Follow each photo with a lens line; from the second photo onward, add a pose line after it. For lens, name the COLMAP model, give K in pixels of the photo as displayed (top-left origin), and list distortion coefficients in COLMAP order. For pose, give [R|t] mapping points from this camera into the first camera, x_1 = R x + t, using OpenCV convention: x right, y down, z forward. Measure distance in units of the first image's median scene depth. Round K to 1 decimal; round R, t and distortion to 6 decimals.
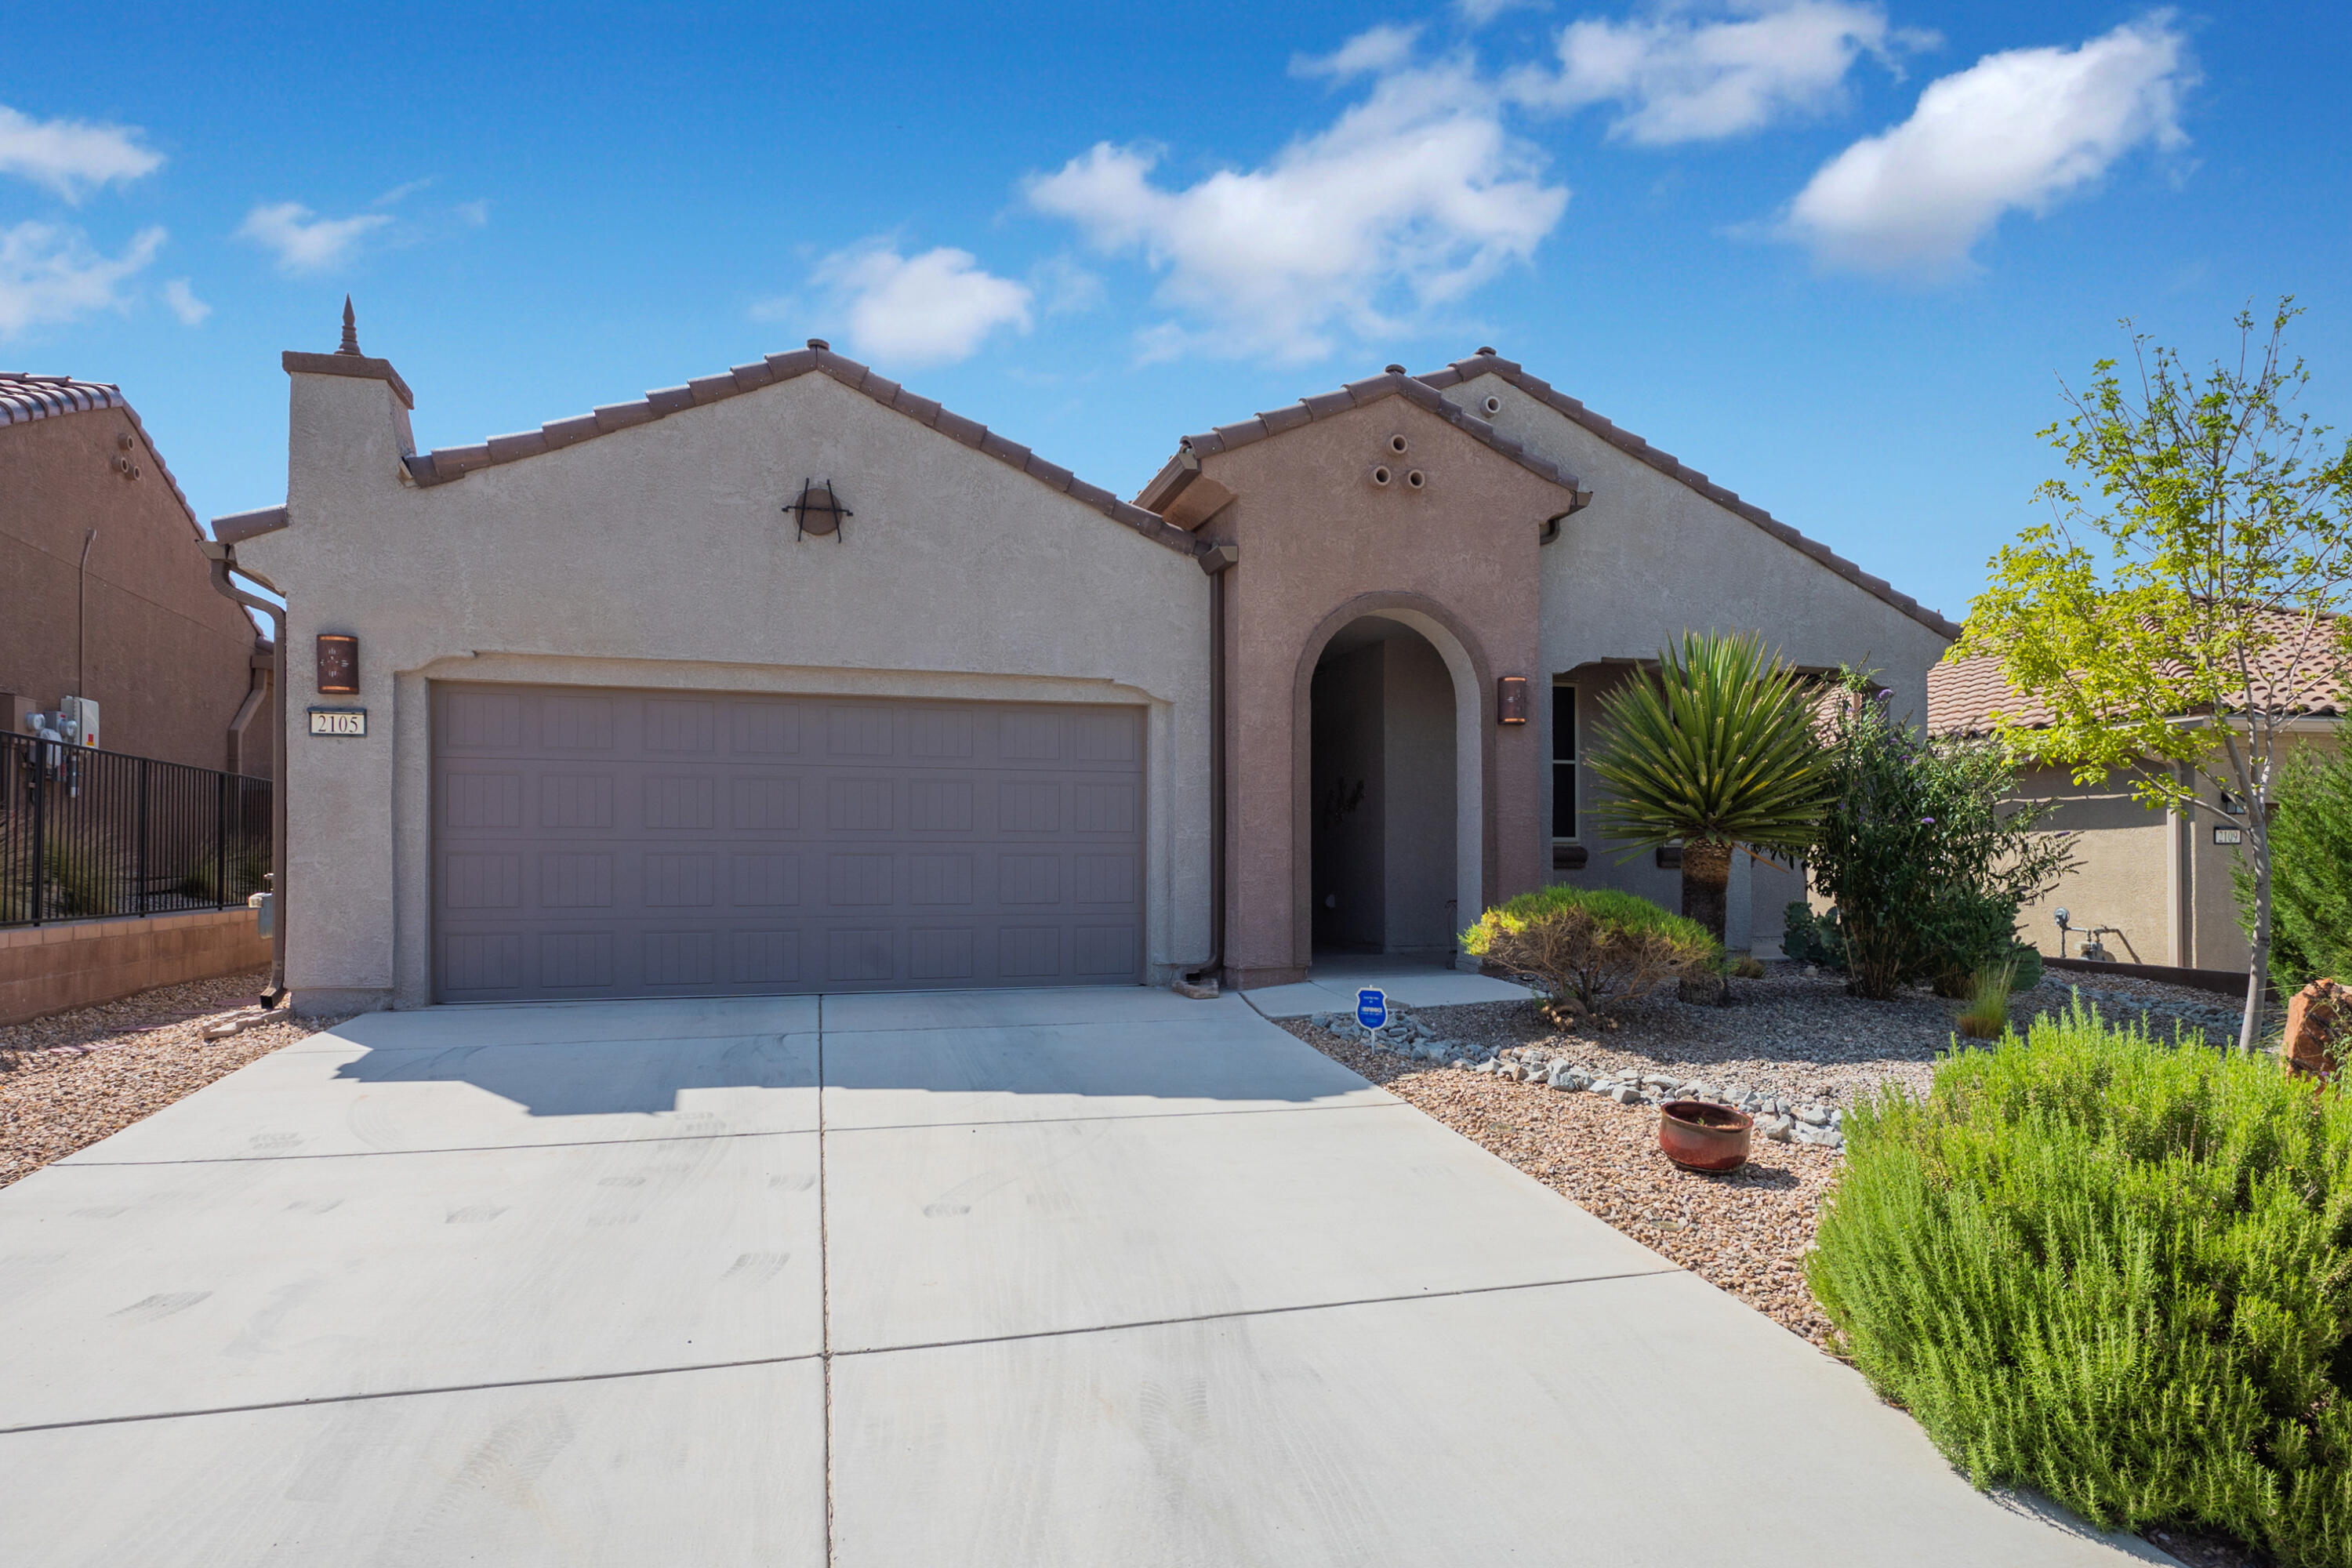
lens RADIAL K [[1322.7, 0, 1222.5], [0, 1322.7, 858.8], [0, 0, 1]] dist [-0.005057, -0.001013]
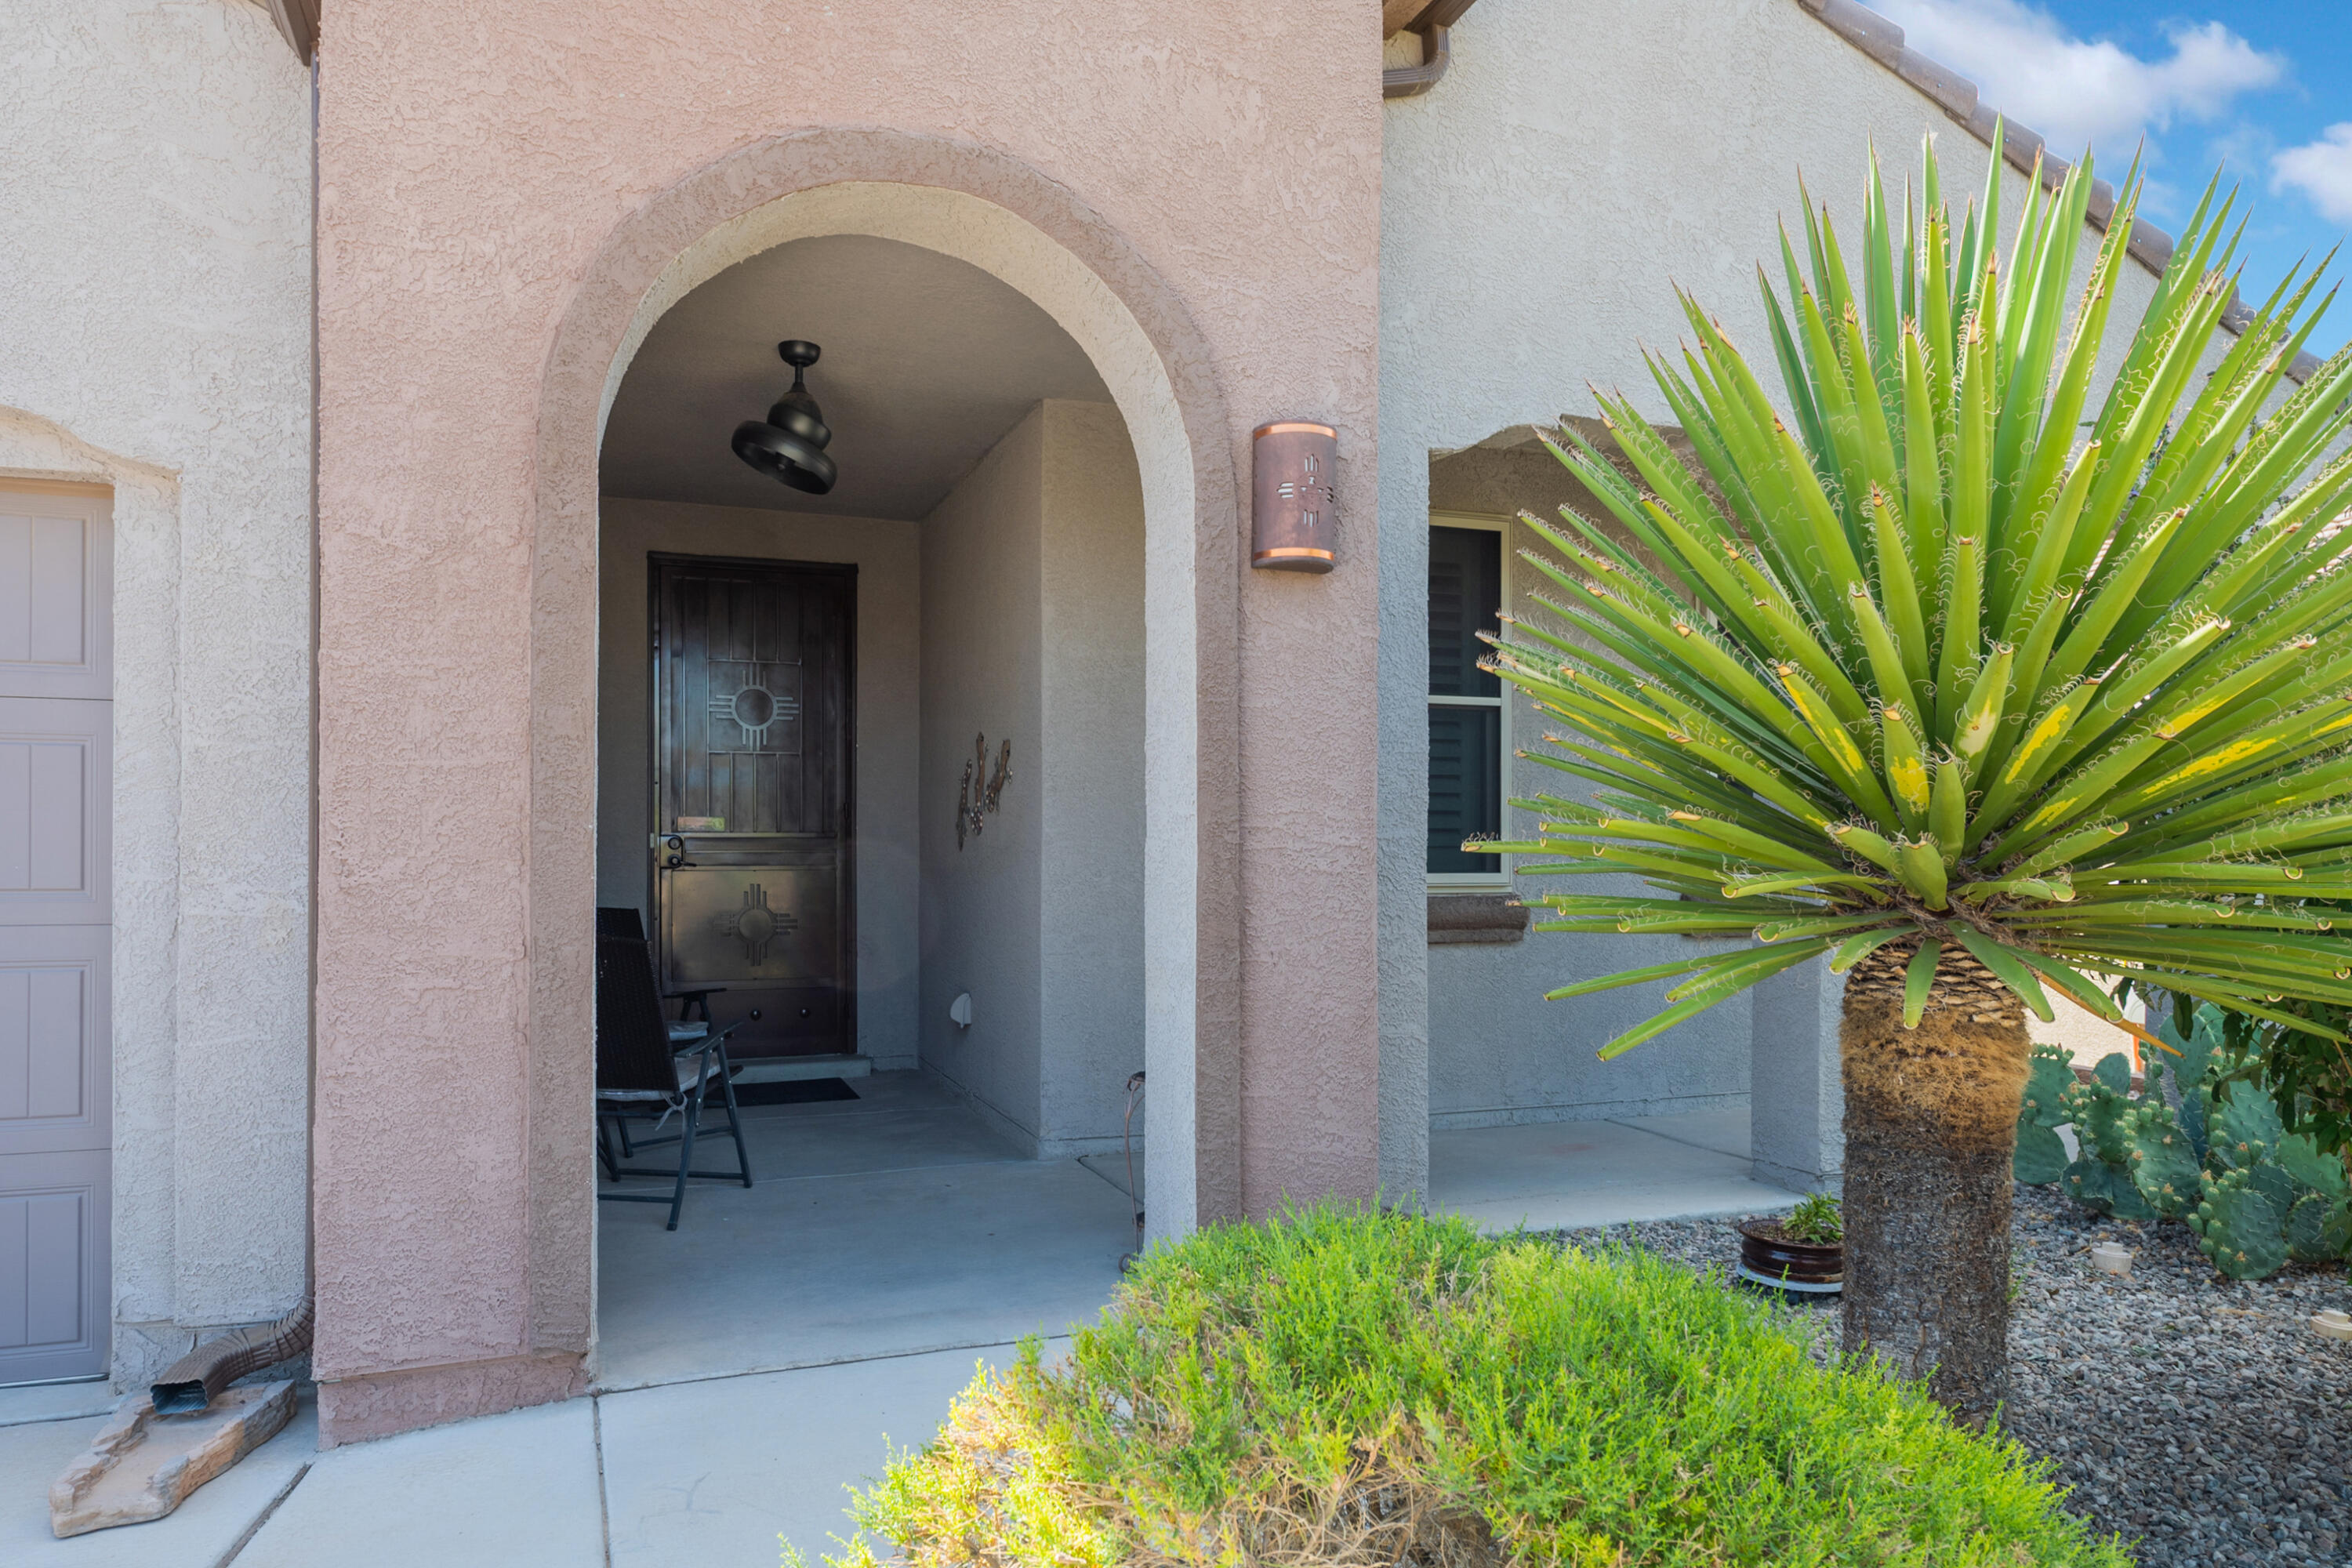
lens RADIAL K [[1585.4, 0, 1205.5], [0, 1585.4, 842.6], [0, 0, 1]] dist [0.004933, 0.002604]
pose [[0.998368, 0.004842, 0.056908, 0.185244], [-0.004882, 0.999988, 0.000566, -0.034481], [-0.056905, -0.000843, 0.998379, 0.638373]]
